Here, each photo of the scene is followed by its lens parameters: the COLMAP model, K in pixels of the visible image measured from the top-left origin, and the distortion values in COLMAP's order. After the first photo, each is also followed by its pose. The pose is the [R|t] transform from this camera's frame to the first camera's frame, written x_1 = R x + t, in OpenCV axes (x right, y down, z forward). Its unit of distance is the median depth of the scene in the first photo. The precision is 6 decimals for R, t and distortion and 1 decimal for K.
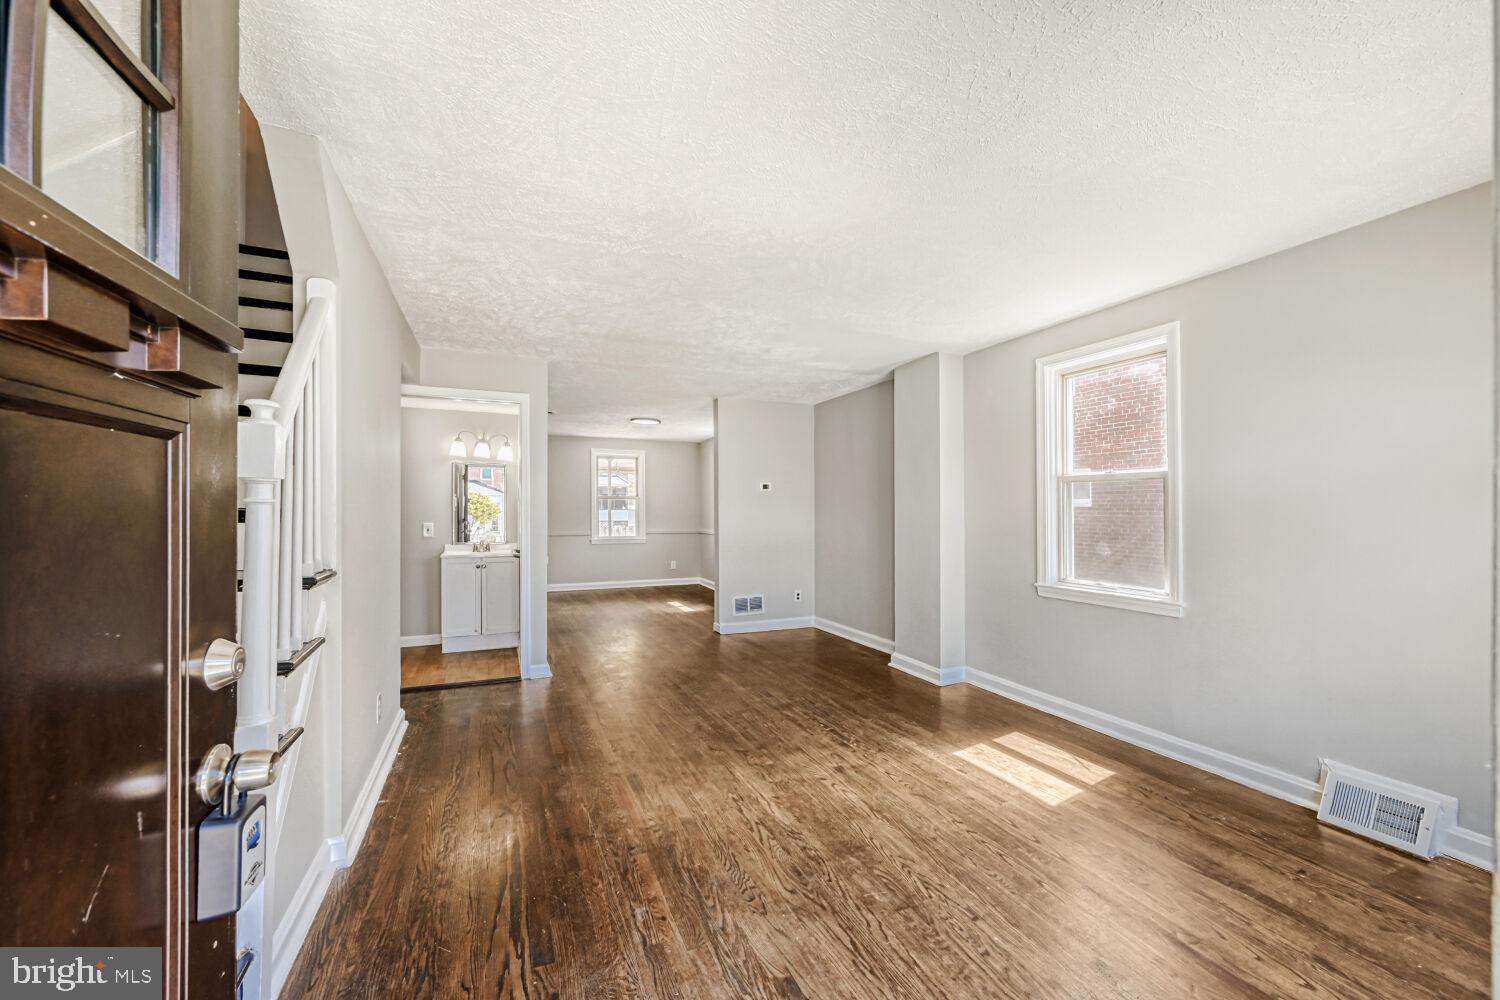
lens RADIAL K [[600.5, 0, 758.1], [0, 600.5, 493.7], [0, 0, 1]] dist [0.001942, 0.000324]
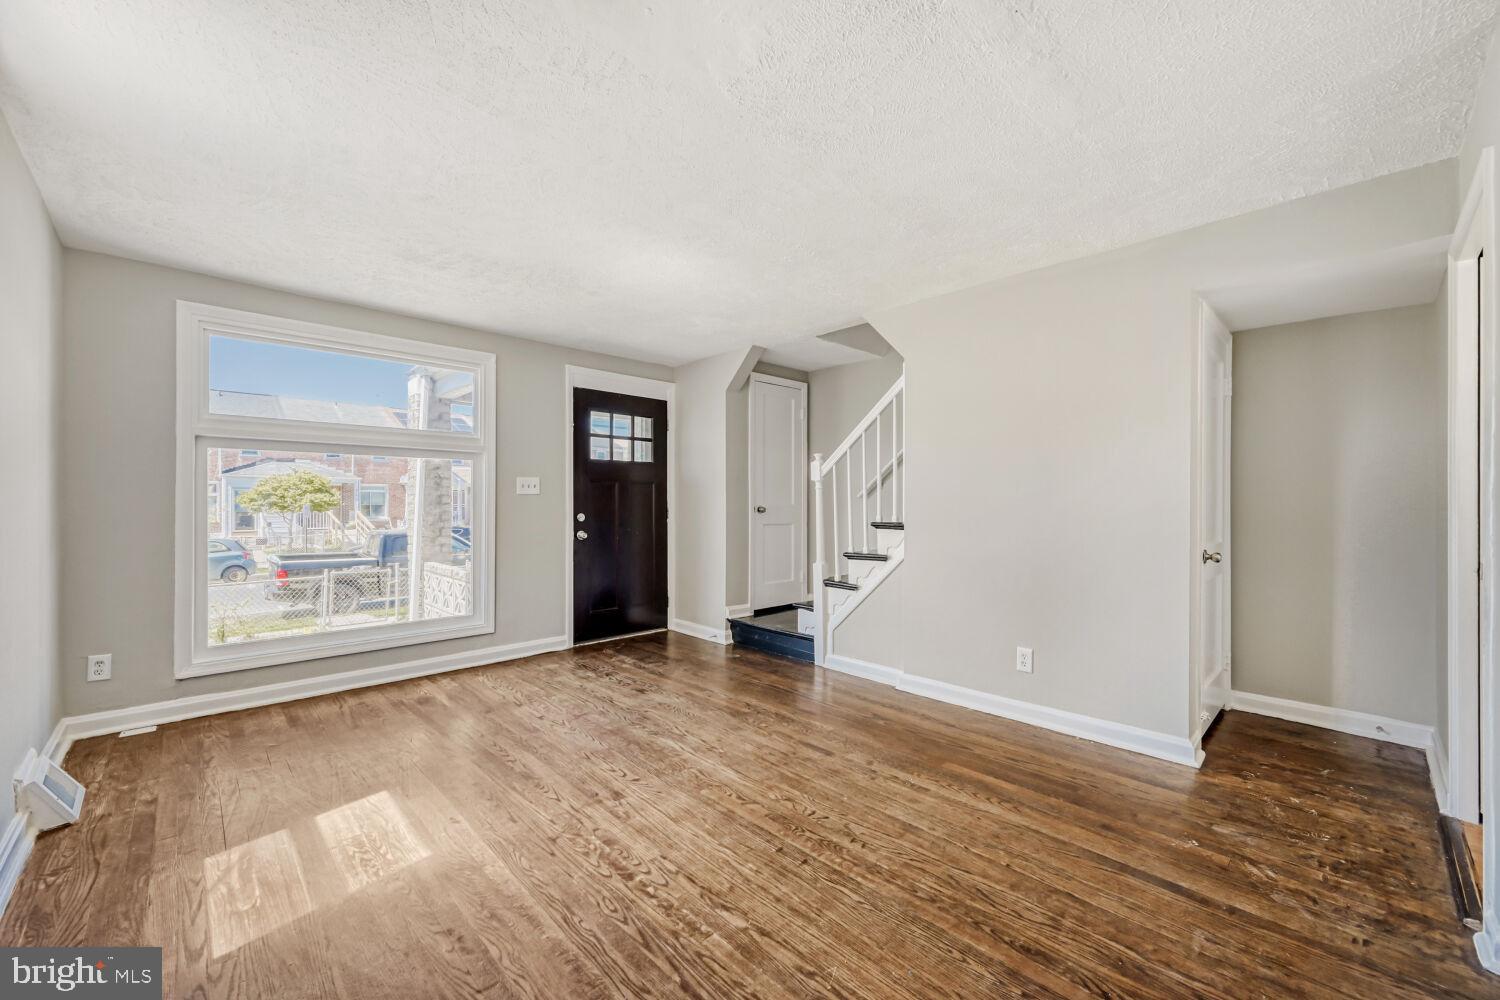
lens RADIAL K [[600.5, 0, 748.9], [0, 600.5, 507.3], [0, 0, 1]] dist [0.001942, 0.000324]
pose [[-0.941495, -0.002438, -0.337019, 0.244491], [0.004270, 0.999807, -0.019160, 0.080727], [0.337001, -0.019478, -0.941303, 1.845758]]
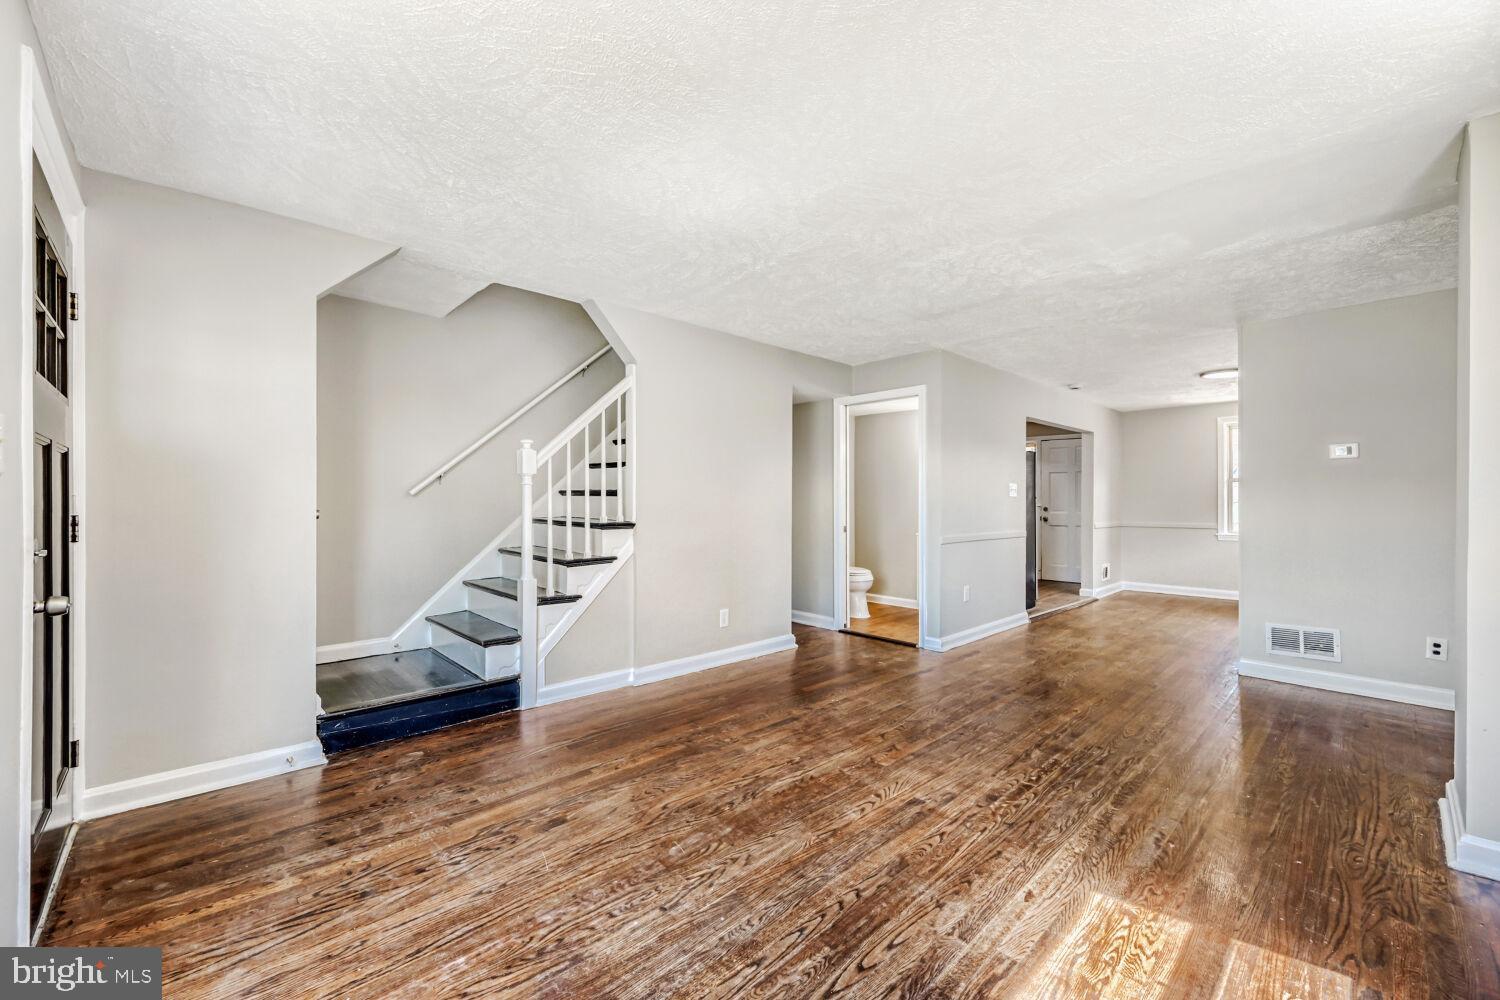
lens RADIAL K [[600.5, 0, 745.2], [0, 600.5, 498.3], [0, 0, 1]] dist [0.001942, 0.000324]
pose [[0.330073, -0.008382, -0.943918, 0.828580], [0.025768, 0.999668, 0.000134, 0.043919], [0.943603, -0.024367, 0.330180, 0.528620]]
